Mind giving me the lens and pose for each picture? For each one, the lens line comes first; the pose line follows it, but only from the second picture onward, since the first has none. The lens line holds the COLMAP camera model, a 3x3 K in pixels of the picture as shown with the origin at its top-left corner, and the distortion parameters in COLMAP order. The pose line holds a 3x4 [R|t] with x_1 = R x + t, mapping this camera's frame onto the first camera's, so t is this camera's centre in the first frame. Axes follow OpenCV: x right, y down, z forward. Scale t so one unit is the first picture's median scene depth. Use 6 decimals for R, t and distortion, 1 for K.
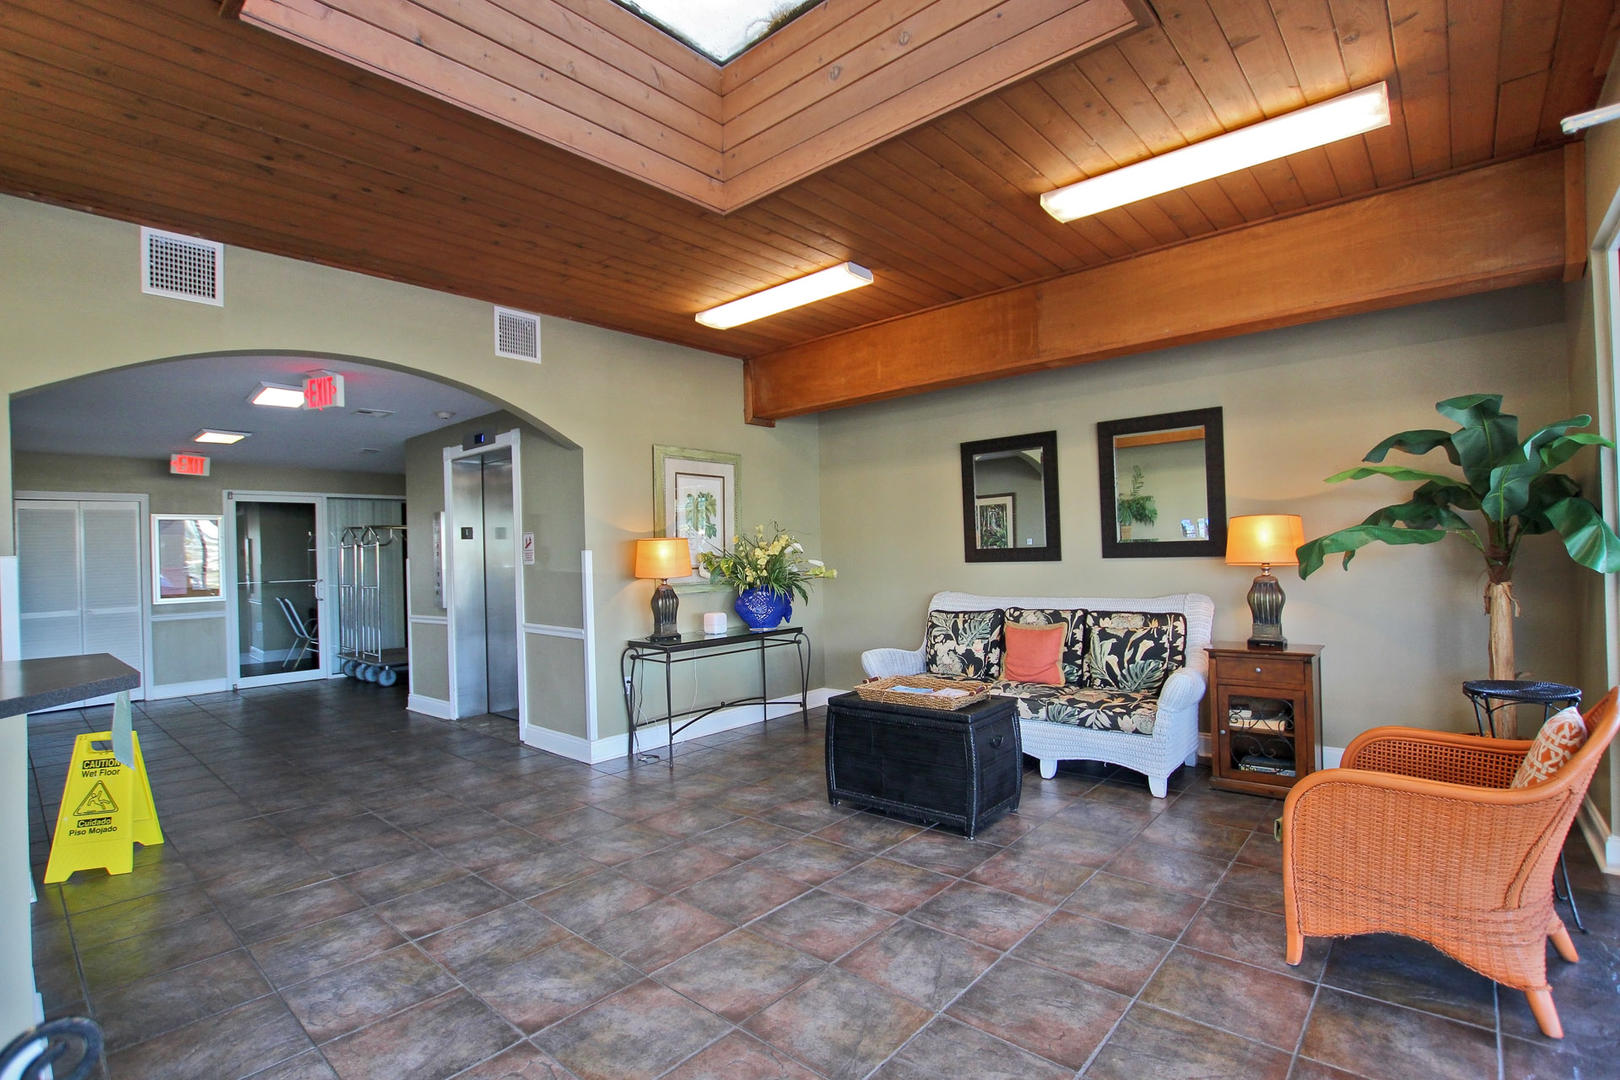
lens RADIAL K [[738.9, 0, 812.2], [0, 738.9, 544.1], [0, 0, 1]] dist [-0.014070, -0.000033]
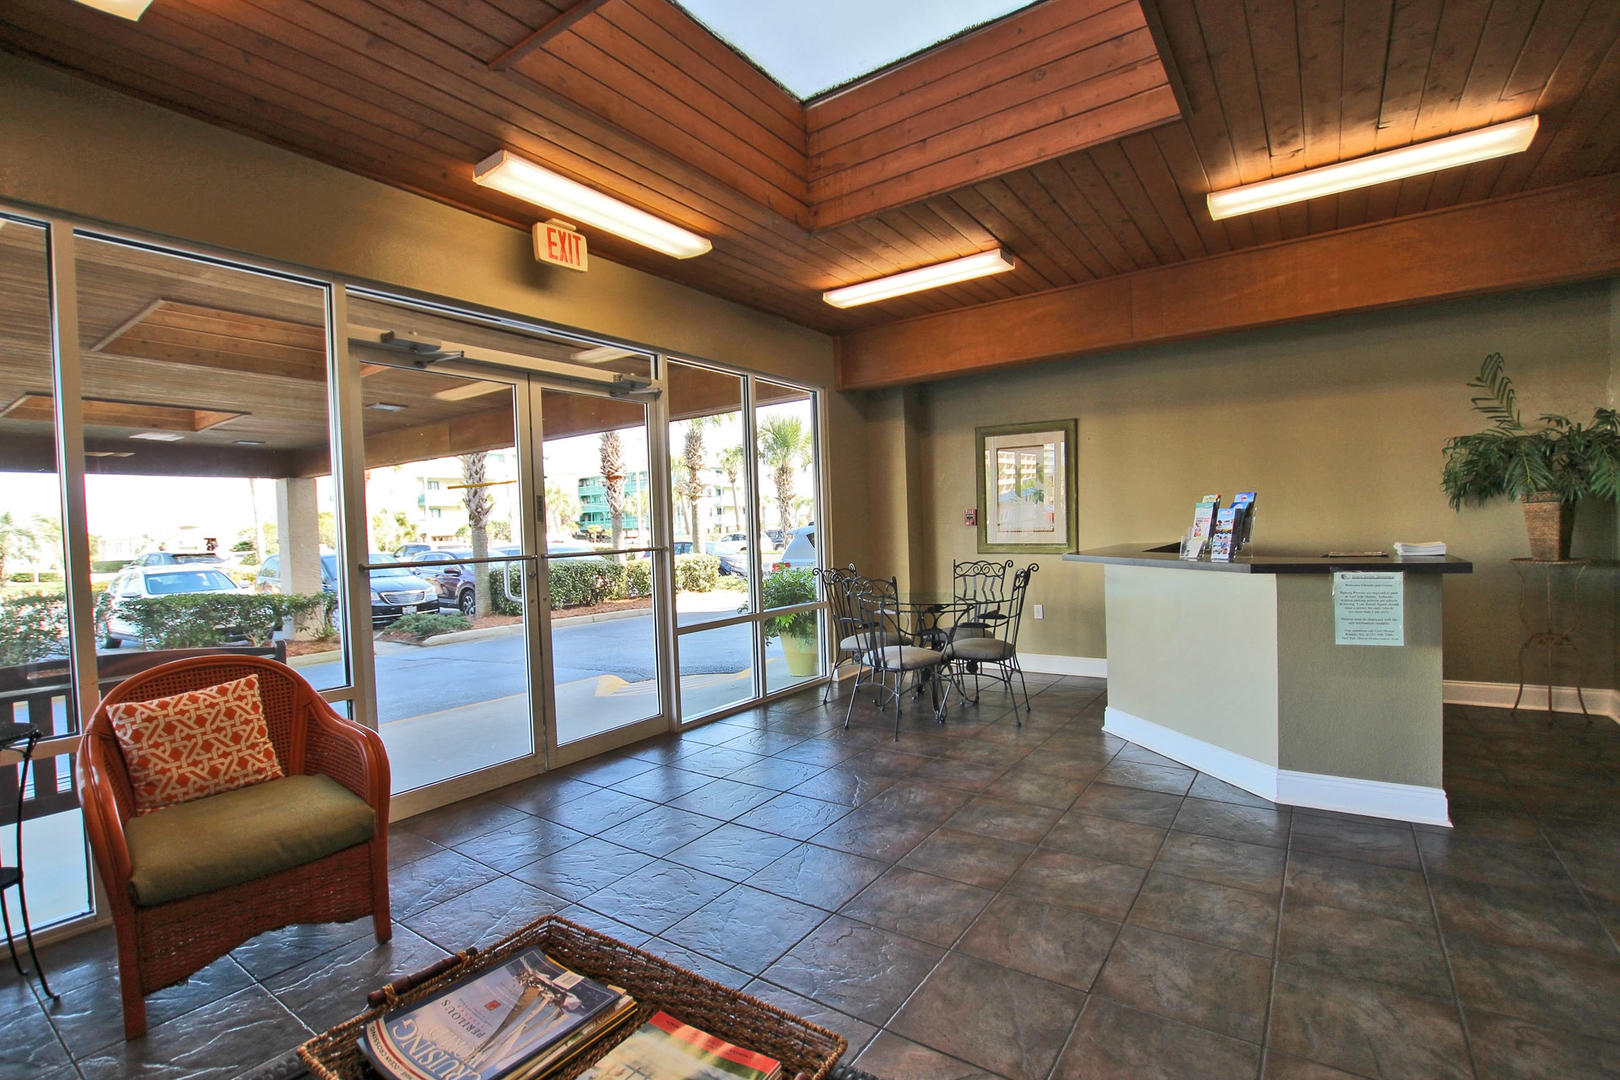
lens RADIAL K [[738.9, 0, 808.6], [0, 738.9, 544.8], [0, 0, 1]] dist [-0.014070, -0.000033]
pose [[-0.991582, 0.067414, -0.110551, 0.122699], [0.065691, 0.997656, 0.019159, 0.031486], [0.111583, 0.011735, -0.993686, 1.769693]]
